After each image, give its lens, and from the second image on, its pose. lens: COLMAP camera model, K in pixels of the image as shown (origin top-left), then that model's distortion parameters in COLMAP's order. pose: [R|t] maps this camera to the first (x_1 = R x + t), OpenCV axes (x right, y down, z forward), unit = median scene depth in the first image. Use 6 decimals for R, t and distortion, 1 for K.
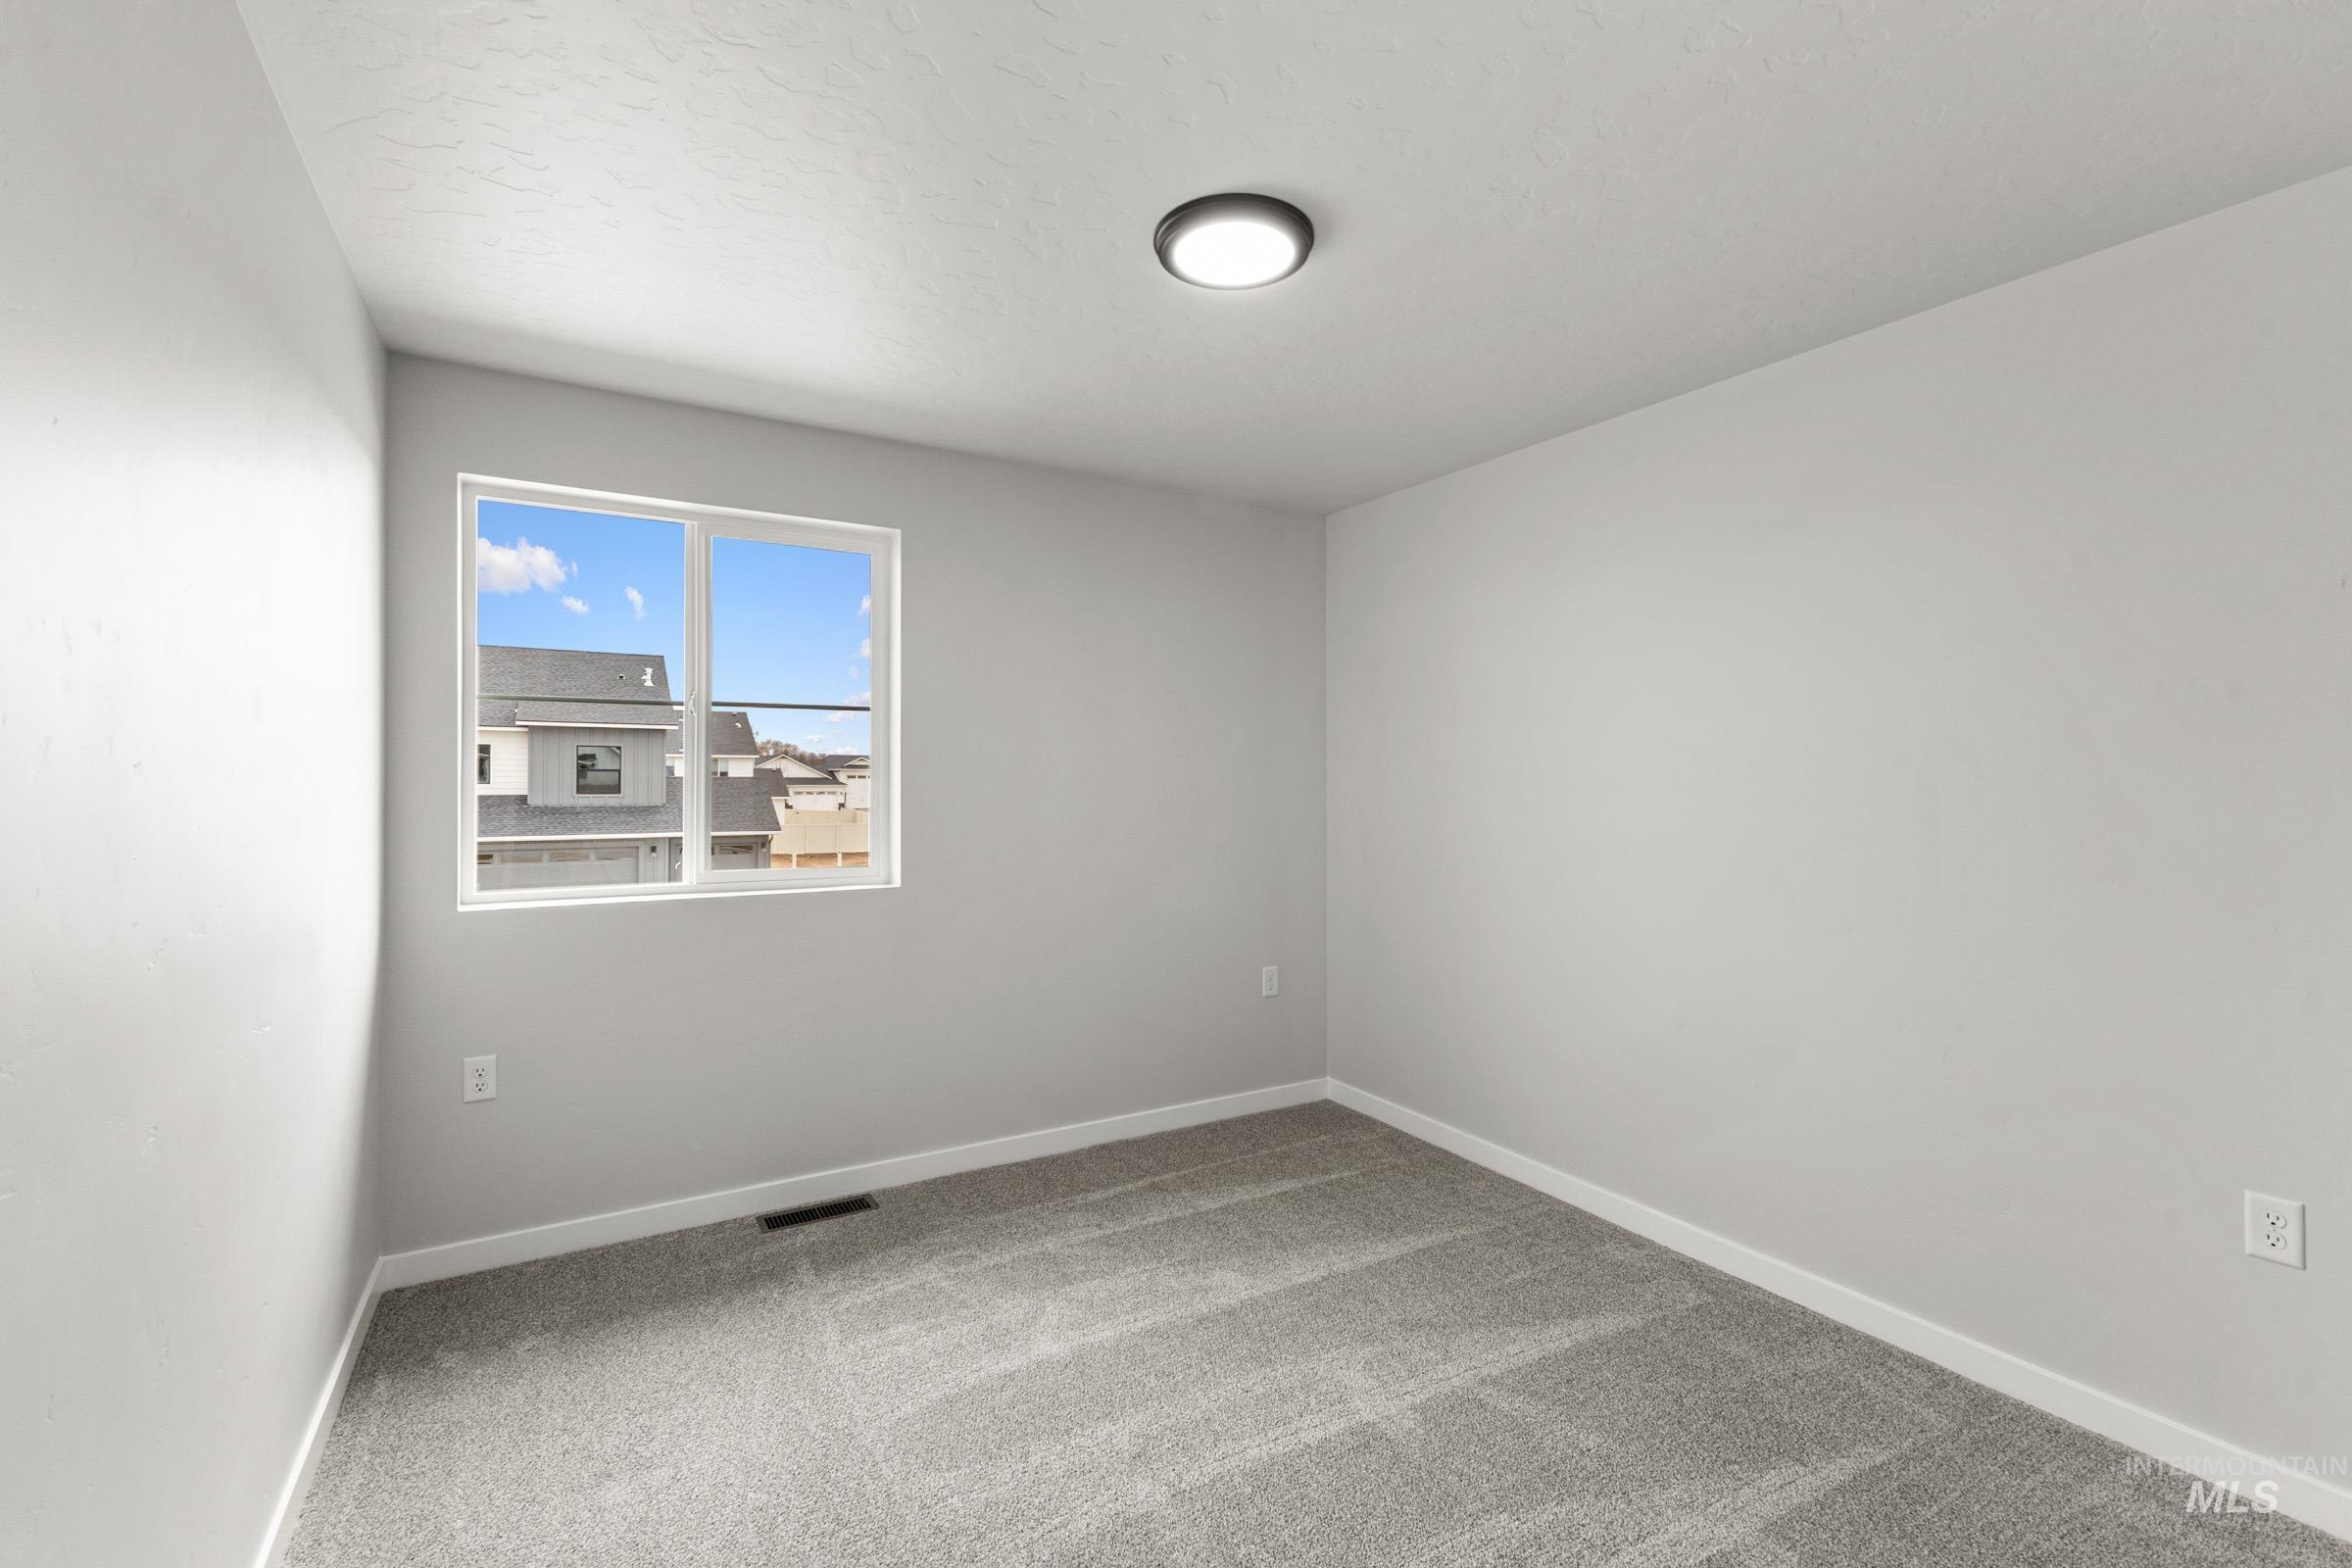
lens RADIAL K [[1035.3, 0, 1219.8], [0, 1035.3, 772.9], [0, 0, 1]] dist [-0.001466, -0.000136]
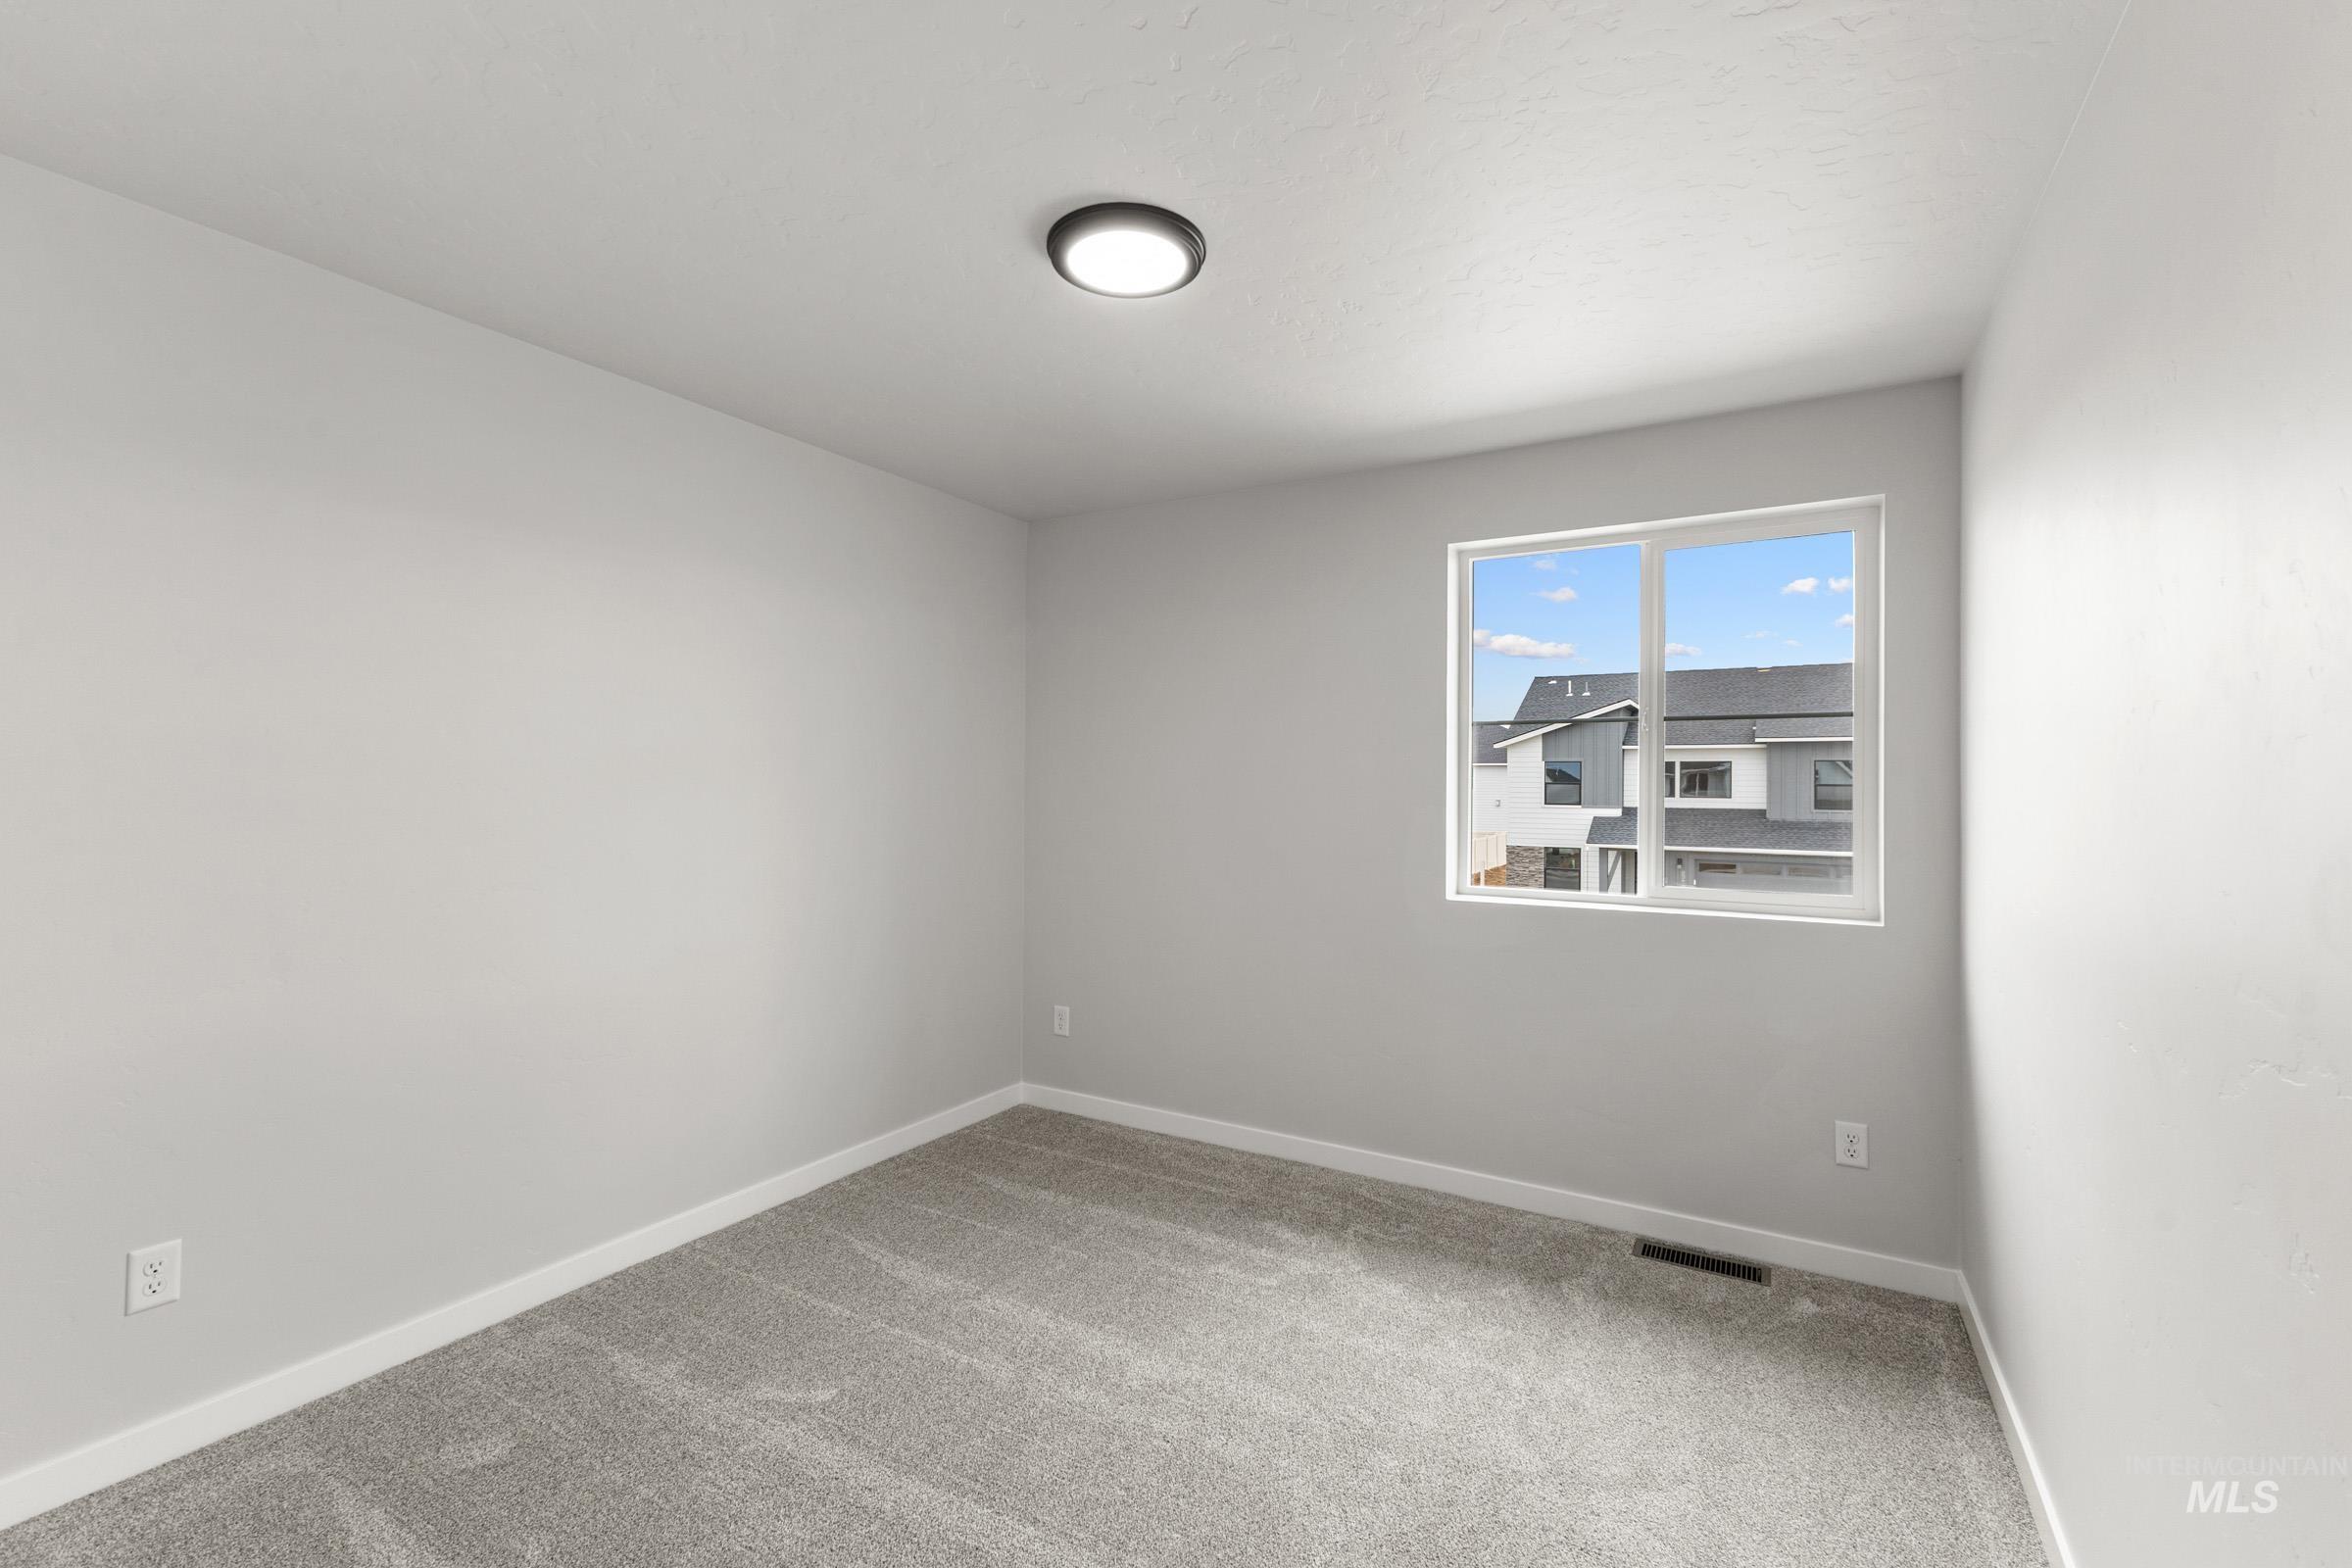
lens RADIAL K [[1035.3, 0, 1153.8], [0, 1035.3, 774.3], [0, 0, 1]] dist [-0.001466, -0.000136]
pose [[0.429864, -0.007288, -0.902864, 0.162478], [-0.004884, 0.999934, -0.010397, 0.000377], [0.902881, 0.008879, 0.429800, 0.103021]]
